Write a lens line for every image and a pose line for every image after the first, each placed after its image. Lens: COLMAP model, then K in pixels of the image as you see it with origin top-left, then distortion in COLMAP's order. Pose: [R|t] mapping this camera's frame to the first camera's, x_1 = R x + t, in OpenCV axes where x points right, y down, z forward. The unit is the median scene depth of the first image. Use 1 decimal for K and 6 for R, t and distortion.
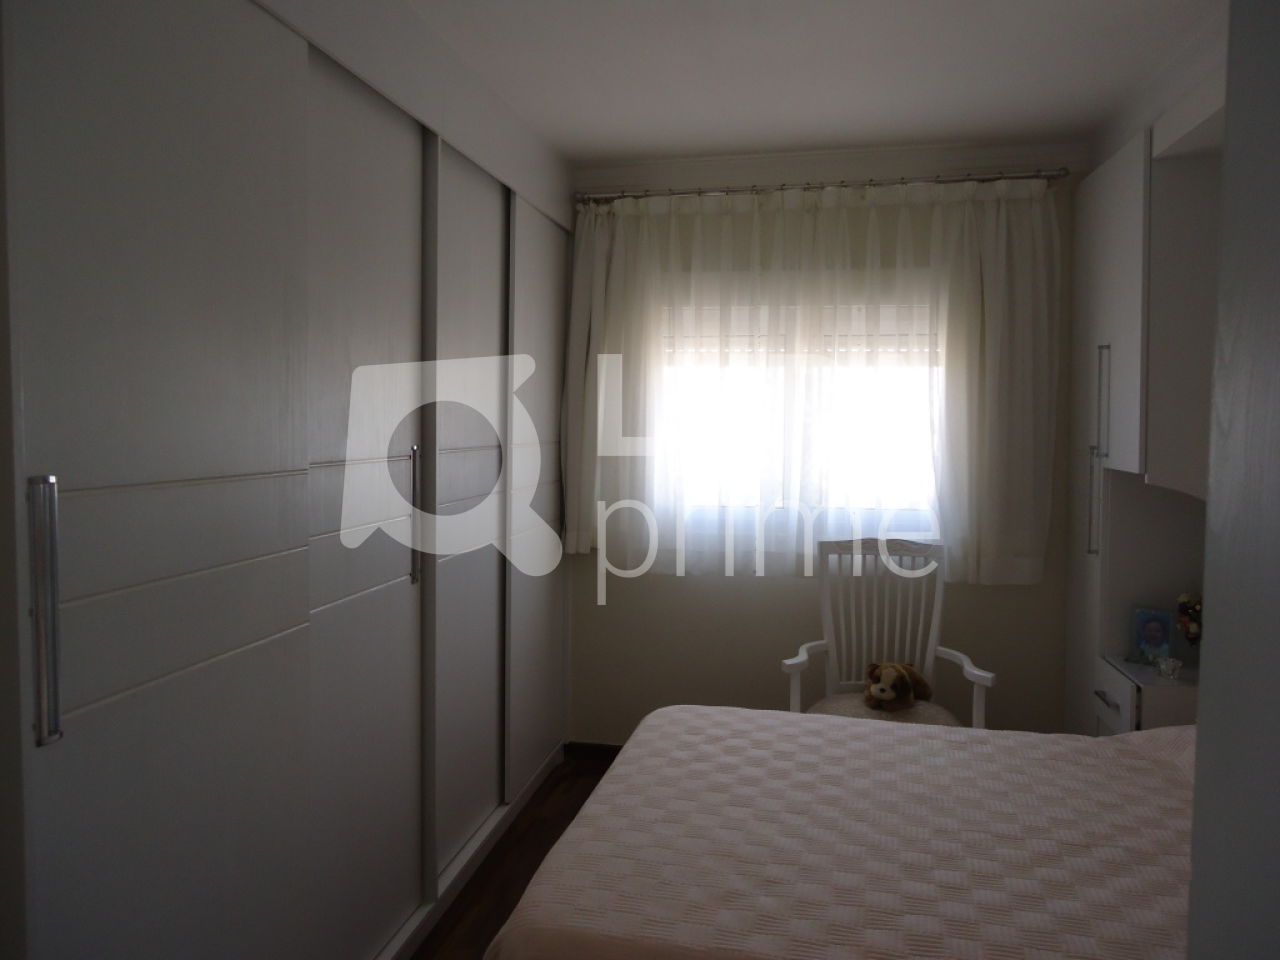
lens RADIAL K [[925.0, 0, 634.8], [0, 925.0, 477.4], [0, 0, 1]] dist [-0.010041, 0.004703]
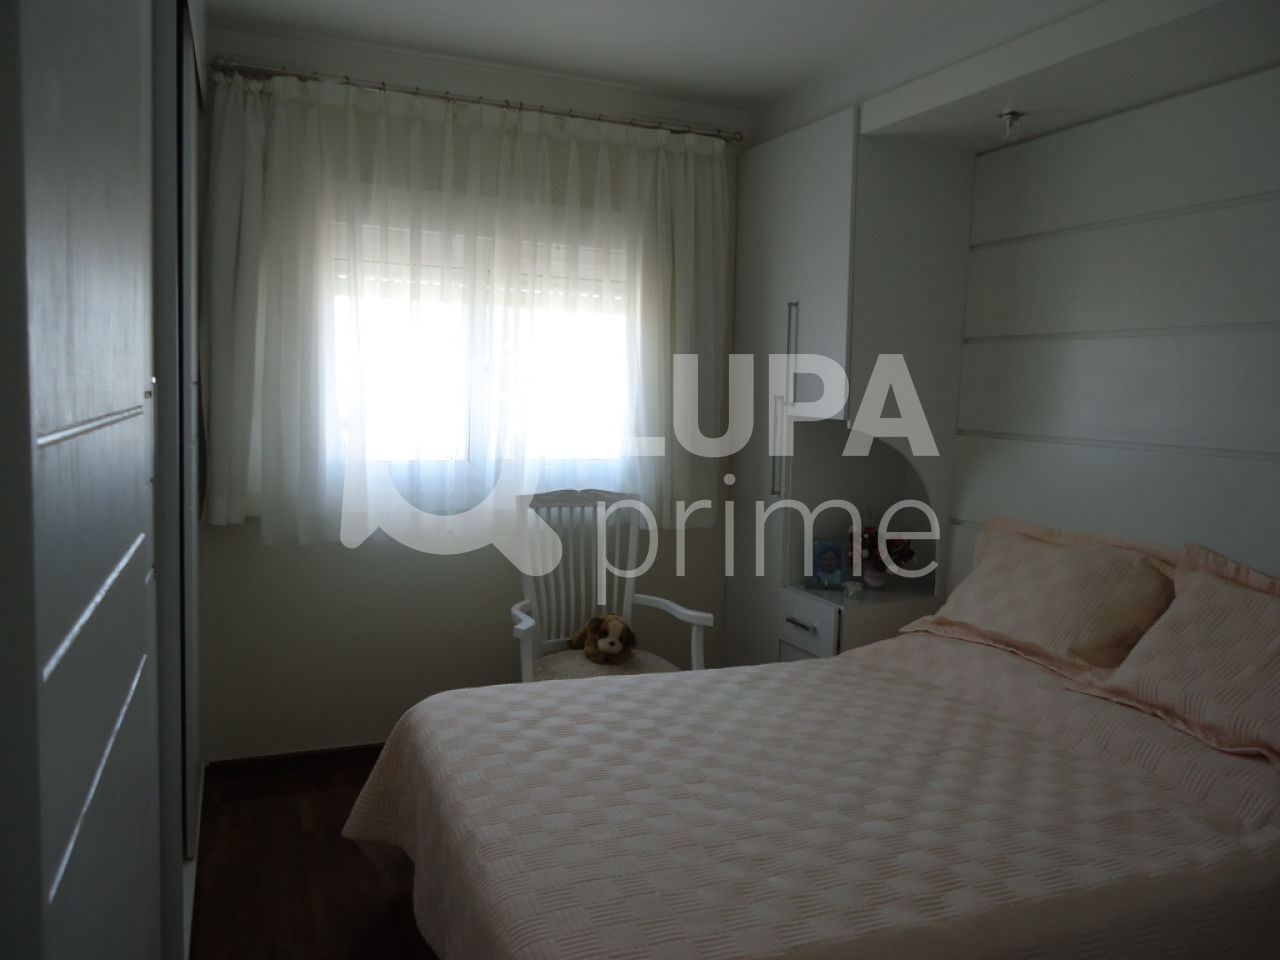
lens RADIAL K [[925.0, 0, 640.1], [0, 925.0, 484.3], [0, 0, 1]] dist [-0.010041, 0.004703]
pose [[0.827738, -0.038384, 0.559801, -0.242904], [0.010005, 0.998509, 0.053672, 0.009613], [-0.561026, -0.038825, 0.826887, 0.177986]]
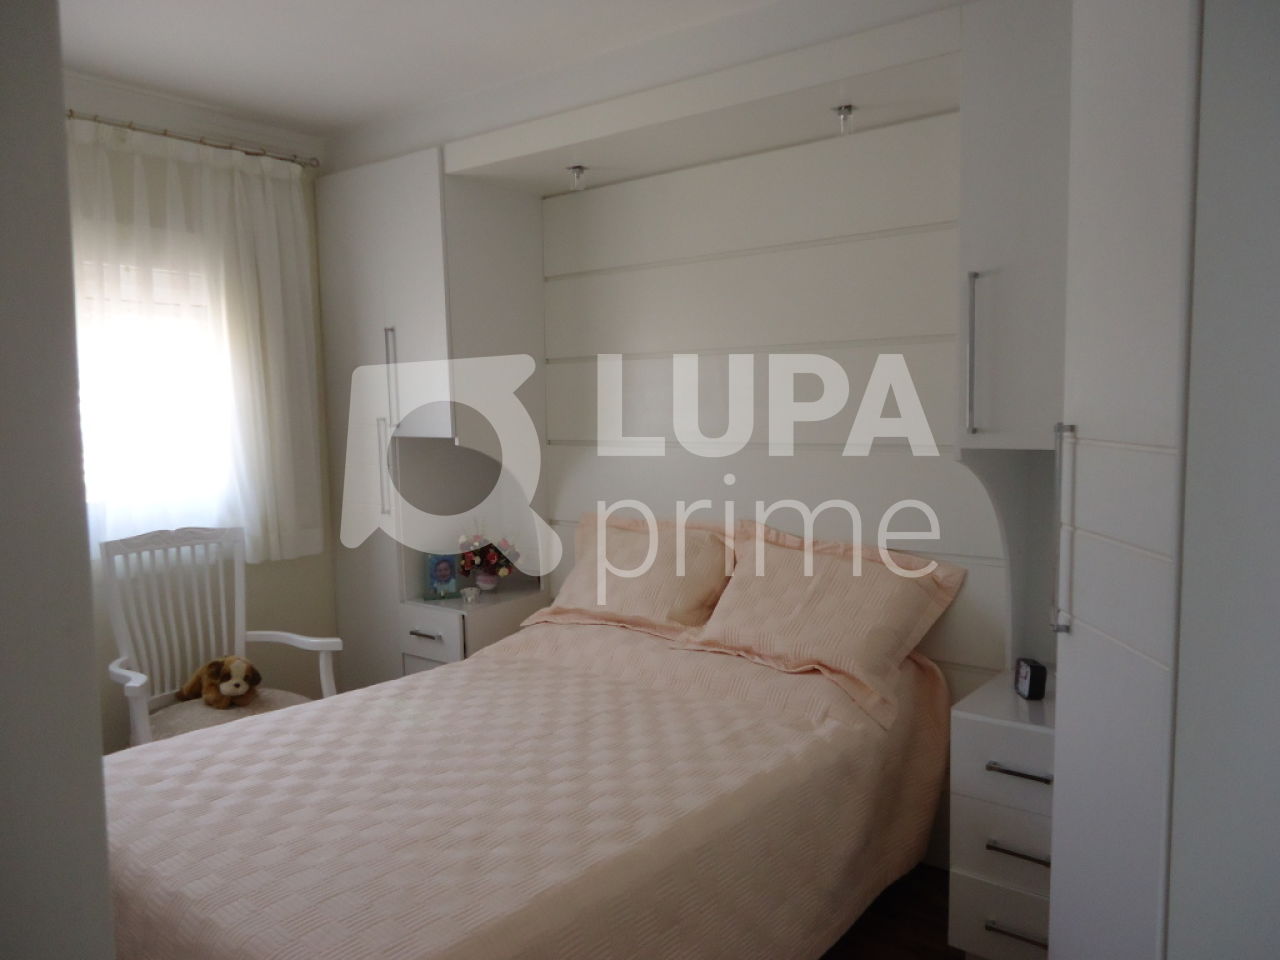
lens RADIAL K [[925.0, 0, 639.8], [0, 925.0, 484.2], [0, 0, 1]] dist [-0.010041, 0.004703]
pose [[0.458896, -0.086651, 0.884255, -0.345060], [0.073140, 0.995539, 0.059600, 0.001915], [-0.885475, 0.037324, 0.463187, 0.195737]]
